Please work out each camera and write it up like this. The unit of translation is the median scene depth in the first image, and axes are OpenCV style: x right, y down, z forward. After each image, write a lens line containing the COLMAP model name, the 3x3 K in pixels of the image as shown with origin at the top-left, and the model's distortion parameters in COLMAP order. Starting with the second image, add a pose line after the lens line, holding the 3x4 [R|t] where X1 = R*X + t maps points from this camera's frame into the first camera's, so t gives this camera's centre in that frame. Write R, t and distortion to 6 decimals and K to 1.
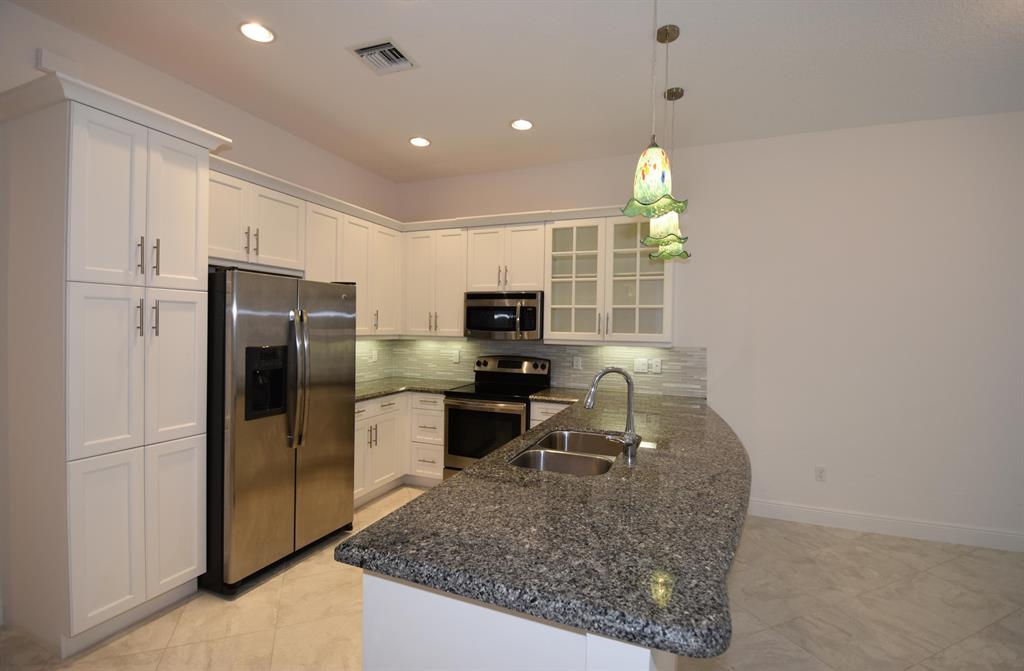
lens RADIAL K [[455.0, 0, 516.3], [0, 455.0, 332.3], [0, 0, 1]] dist [0.017100, -0.020951]
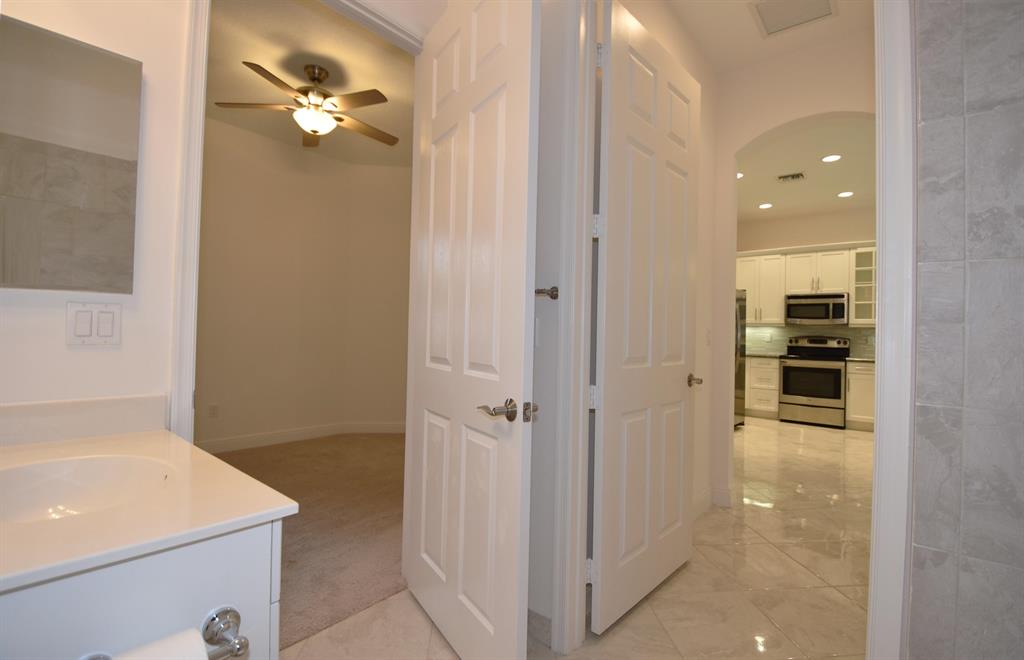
lens RADIAL K [[462.2, 0, 516.5], [0, 462.2, 324.3], [0, 0, 1]] dist [-0.004206, -0.001190]
pose [[0.950385, 0.000915, -0.311074, -0.538363], [-0.012298, 0.999325, -0.034631, 0.086139], [0.310832, 0.036738, 0.949755, -0.858874]]
